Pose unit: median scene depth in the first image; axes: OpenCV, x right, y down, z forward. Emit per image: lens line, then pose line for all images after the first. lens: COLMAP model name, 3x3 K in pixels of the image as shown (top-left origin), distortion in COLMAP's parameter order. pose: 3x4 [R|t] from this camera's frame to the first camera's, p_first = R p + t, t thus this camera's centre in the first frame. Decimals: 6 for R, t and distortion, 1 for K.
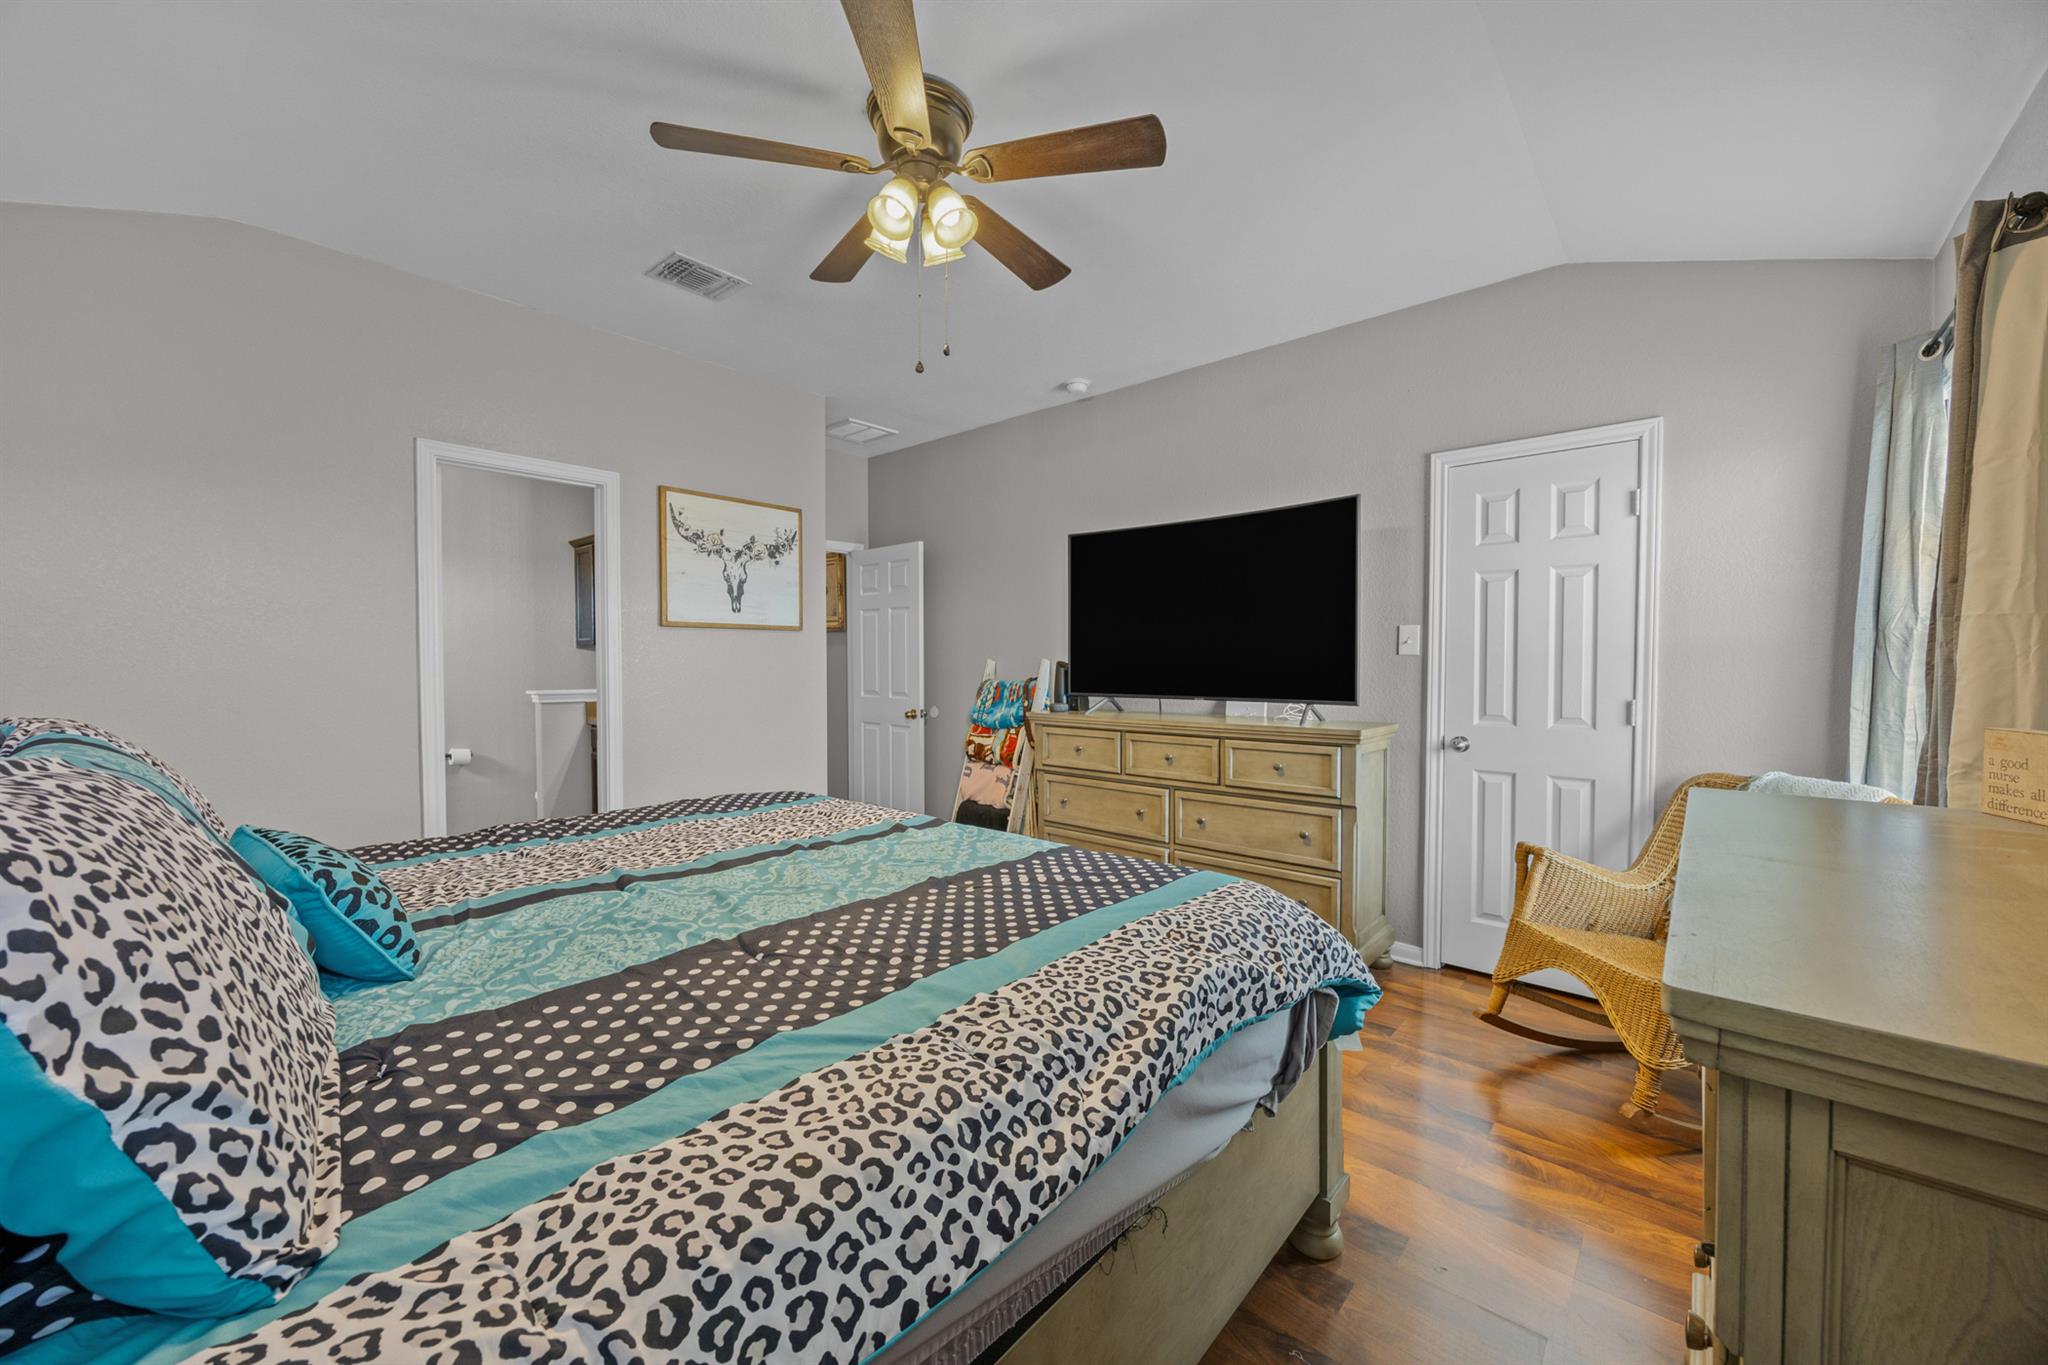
lens RADIAL K [[773.0, 0, 1026.0], [0, 773.0, 679.4], [0, 0, 1]] dist [-0.000842, 0.000024]
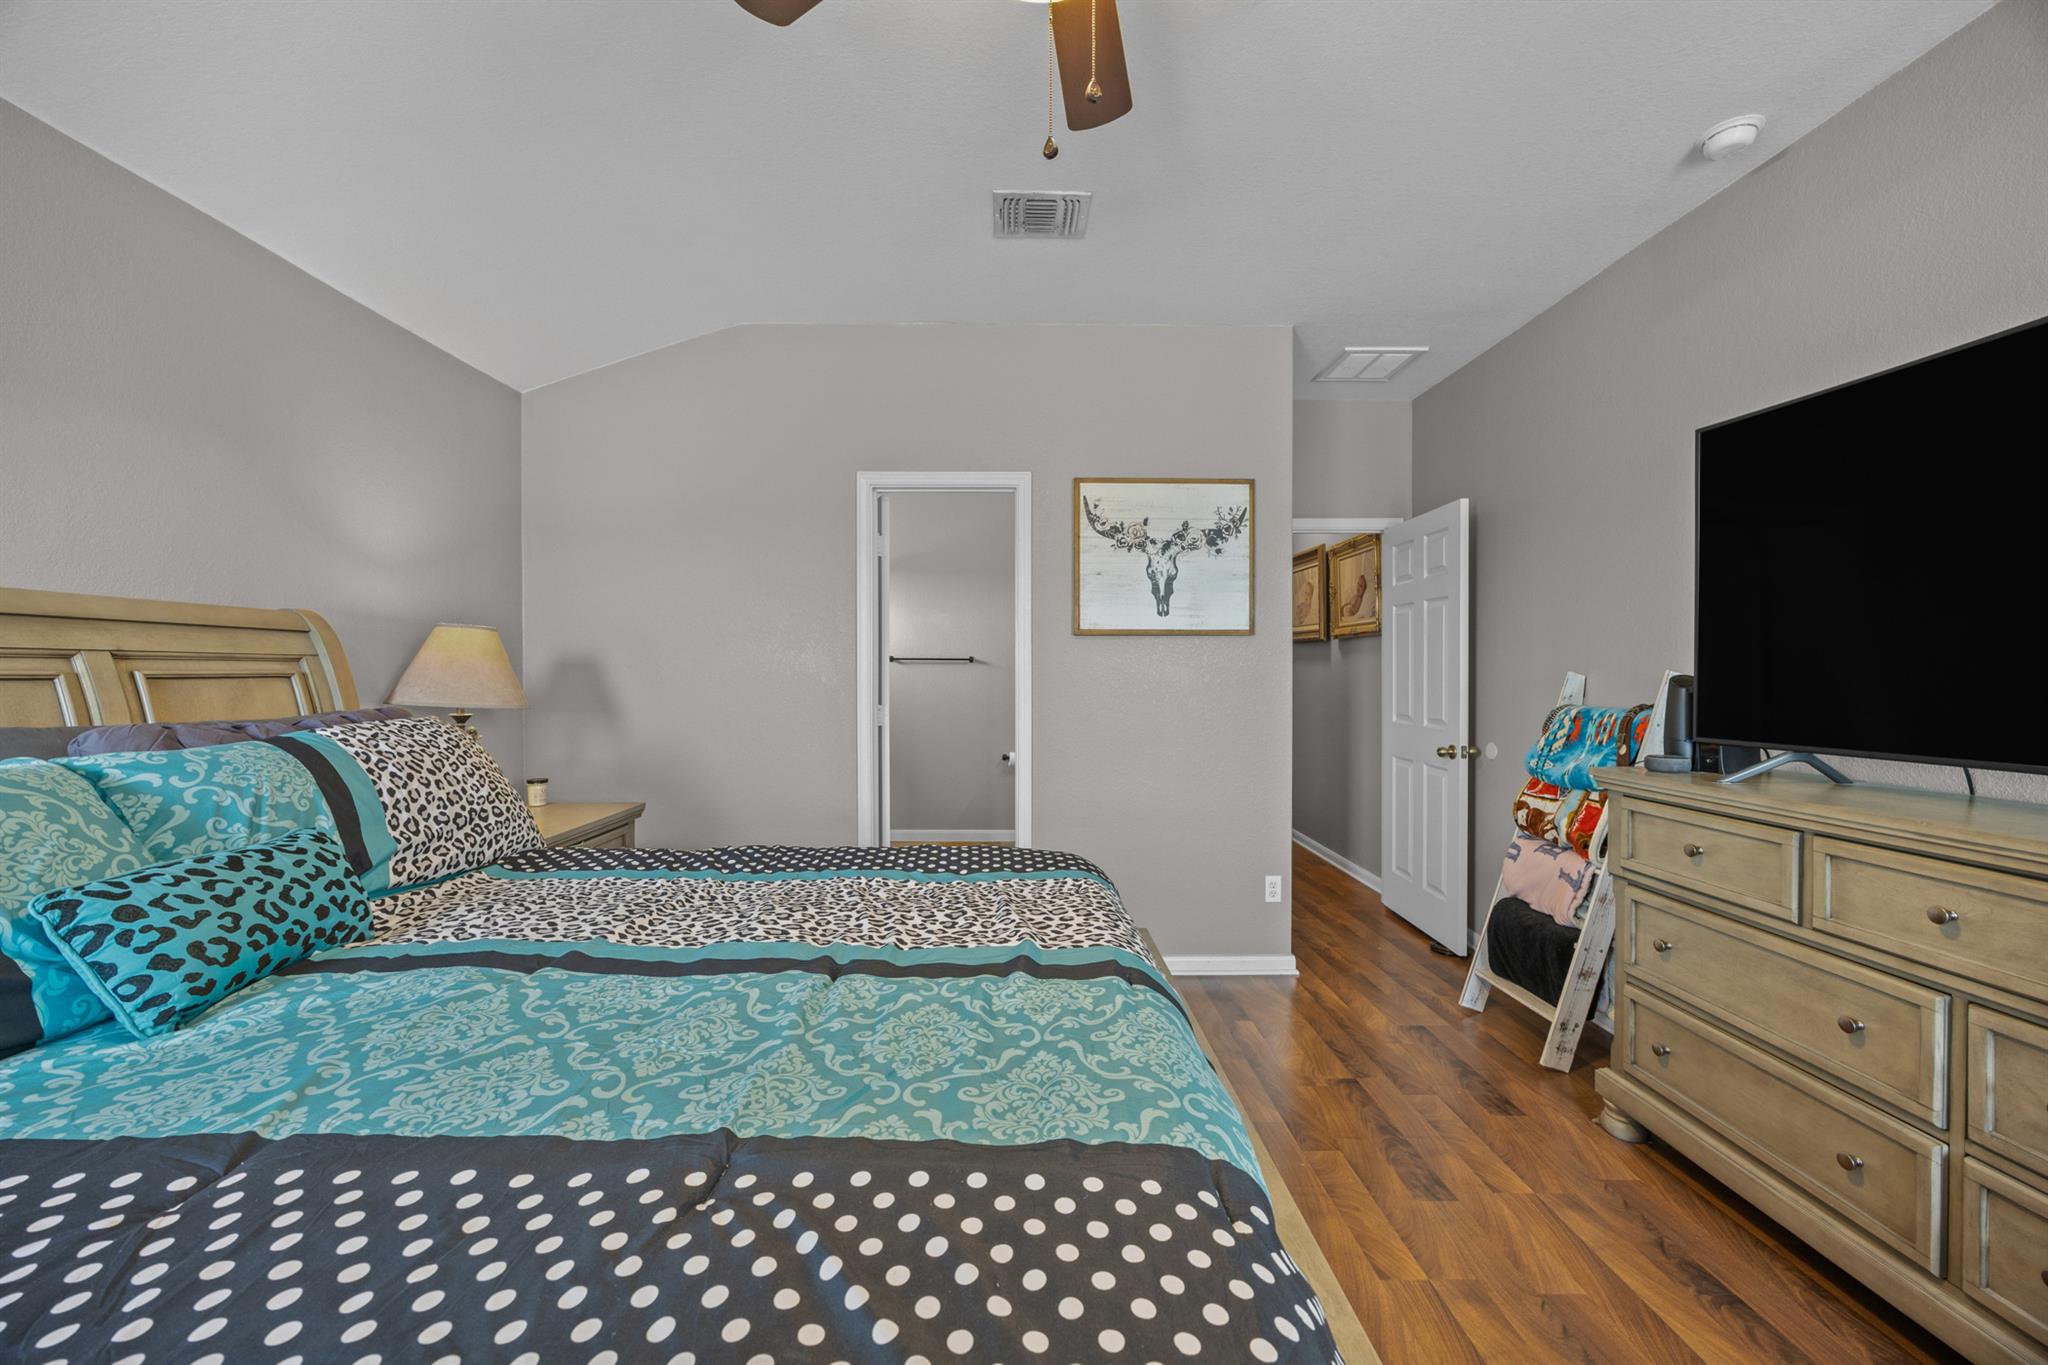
lens RADIAL K [[773.0, 0, 1026.0], [0, 773.0, 679.4], [0, 0, 1]] dist [-0.000842, 0.000024]
pose [[0.665815, 0.007205, -0.746082, 0.142855], [-0.019070, 0.999791, -0.007363, -0.008690], [0.745873, 0.019130, 0.665814, 0.324834]]
